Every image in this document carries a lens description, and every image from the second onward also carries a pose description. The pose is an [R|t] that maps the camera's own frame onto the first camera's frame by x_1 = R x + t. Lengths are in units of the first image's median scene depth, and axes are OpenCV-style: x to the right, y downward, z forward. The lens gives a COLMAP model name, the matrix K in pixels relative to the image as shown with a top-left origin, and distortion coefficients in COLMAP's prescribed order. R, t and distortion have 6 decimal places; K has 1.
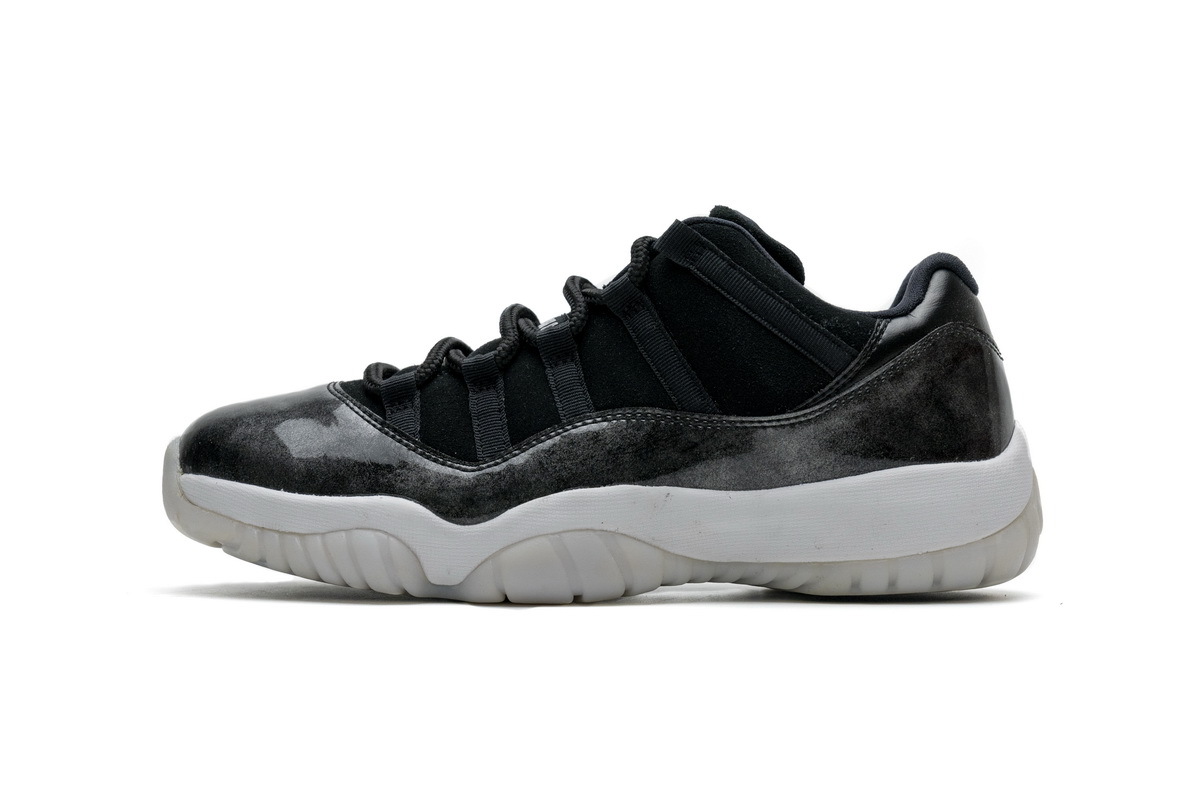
lens RADIAL K [[2355.4, 0, 600.0], [0, 2355.4, 400.0], [0, 0, 1]] dist [0.041259, 0.018408]
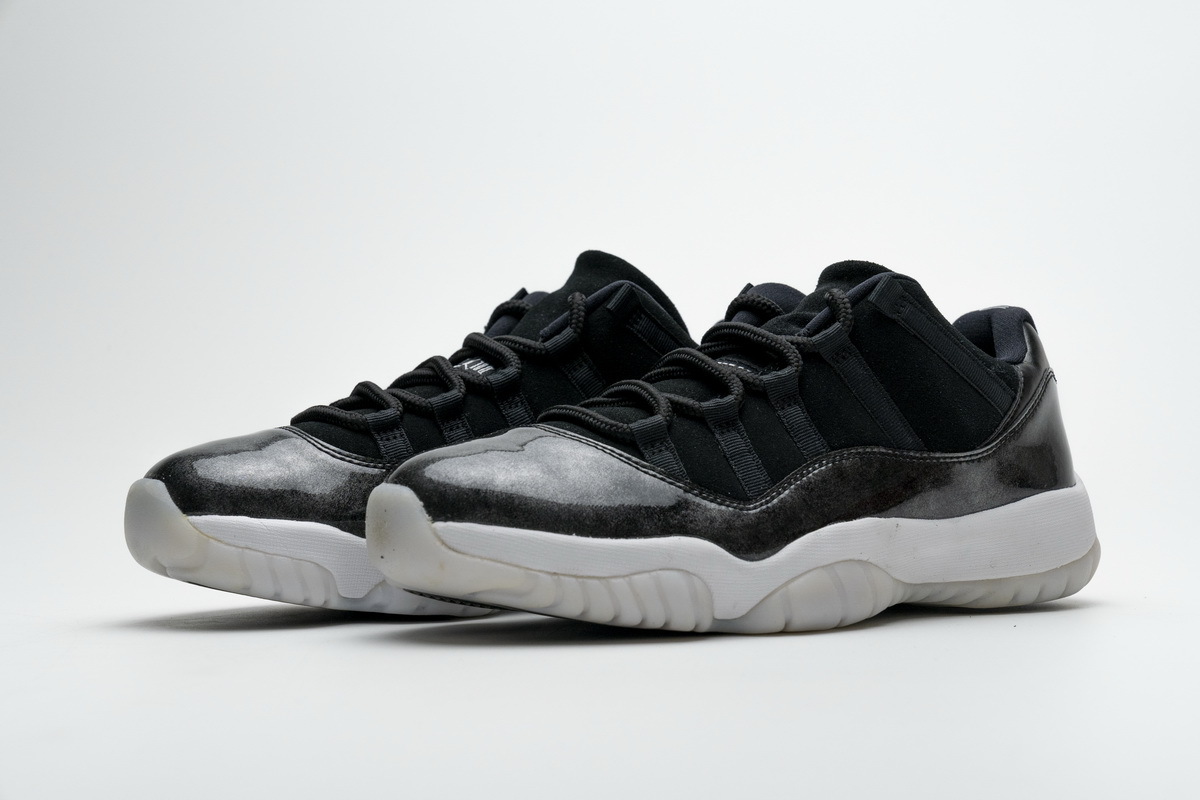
lens RADIAL K [[2355.4, 0, 600.0], [0, 2355.4, 400.0], [0, 0, 1]] dist [0.041259, 0.018408]
pose [[0.833645, -0.008968, 0.552228, -0.695393], [0.004747, 0.999948, 0.009072, -0.029171], [-0.552280, -0.004941, 0.833644, 0.154497]]
